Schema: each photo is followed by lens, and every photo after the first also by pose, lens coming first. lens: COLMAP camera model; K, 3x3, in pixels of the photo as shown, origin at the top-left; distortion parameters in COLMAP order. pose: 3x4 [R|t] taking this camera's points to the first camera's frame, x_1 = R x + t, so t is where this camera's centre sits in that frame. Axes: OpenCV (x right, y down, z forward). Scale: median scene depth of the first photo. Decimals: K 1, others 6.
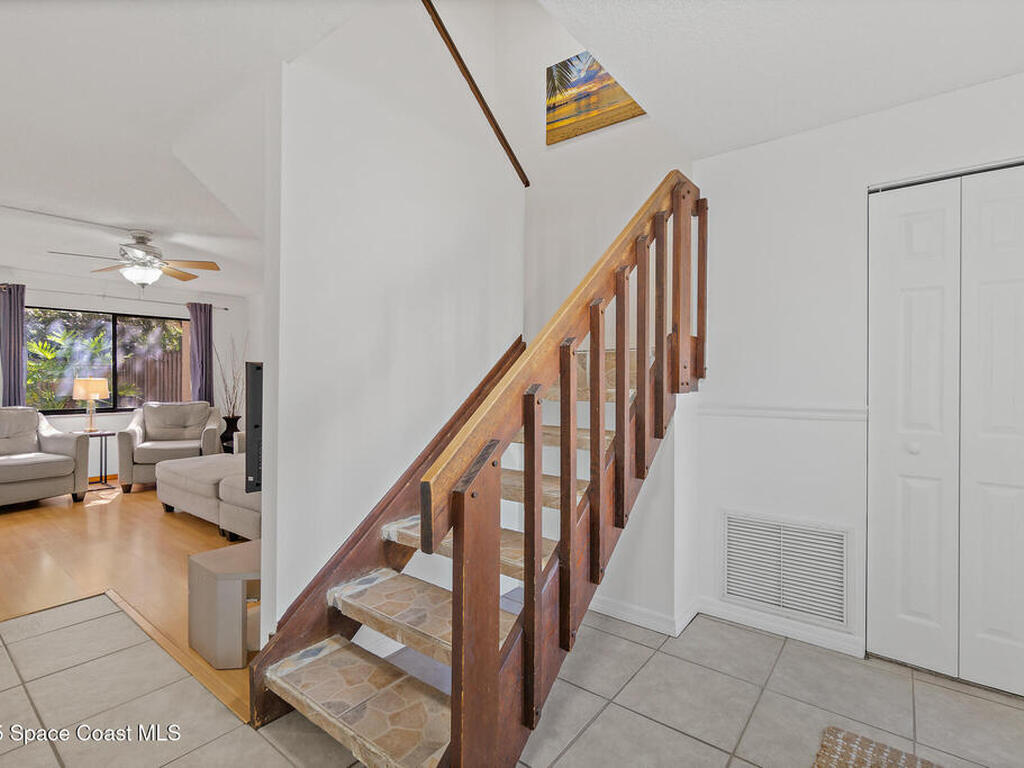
lens RADIAL K [[496.7, 0, 501.7], [0, 496.7, 379.6], [0, 0, 1]] dist [-0.008735, -0.000176]
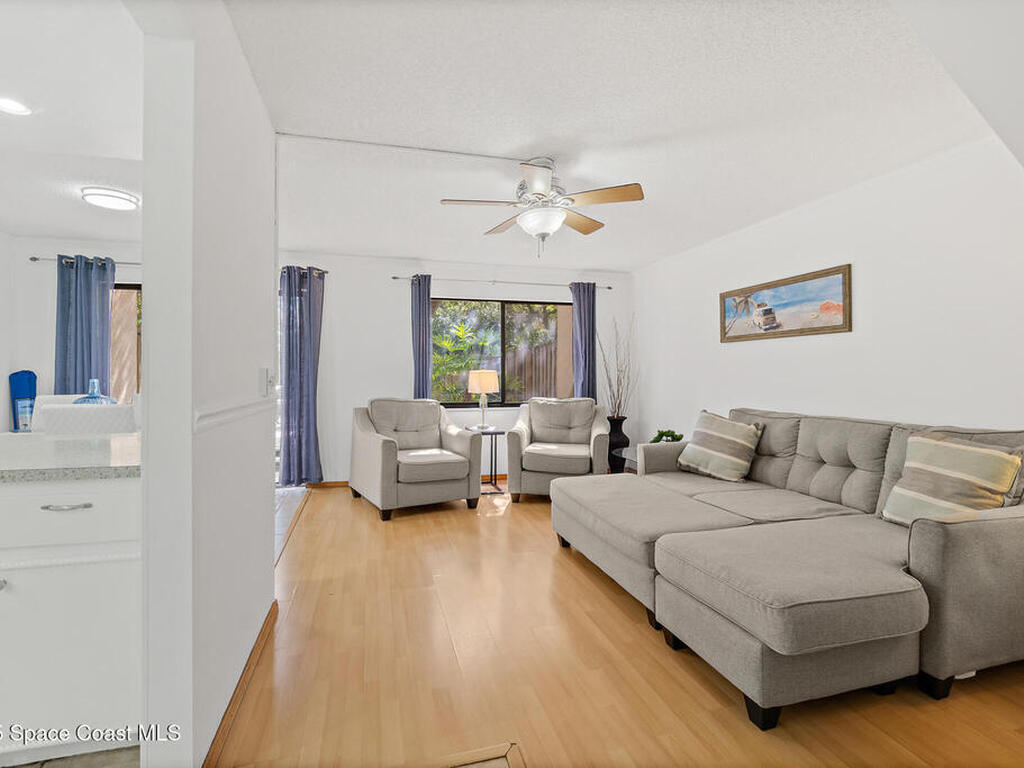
lens RADIAL K [[496.7, 0, 501.7], [0, 496.7, 379.6], [0, 0, 1]] dist [-0.008735, -0.000176]
pose [[0.794838, 0.008273, -0.606766, -0.239700], [-0.003103, 0.999949, 0.009569, 0.005471], [0.606814, -0.005723, 0.794823, 0.280655]]
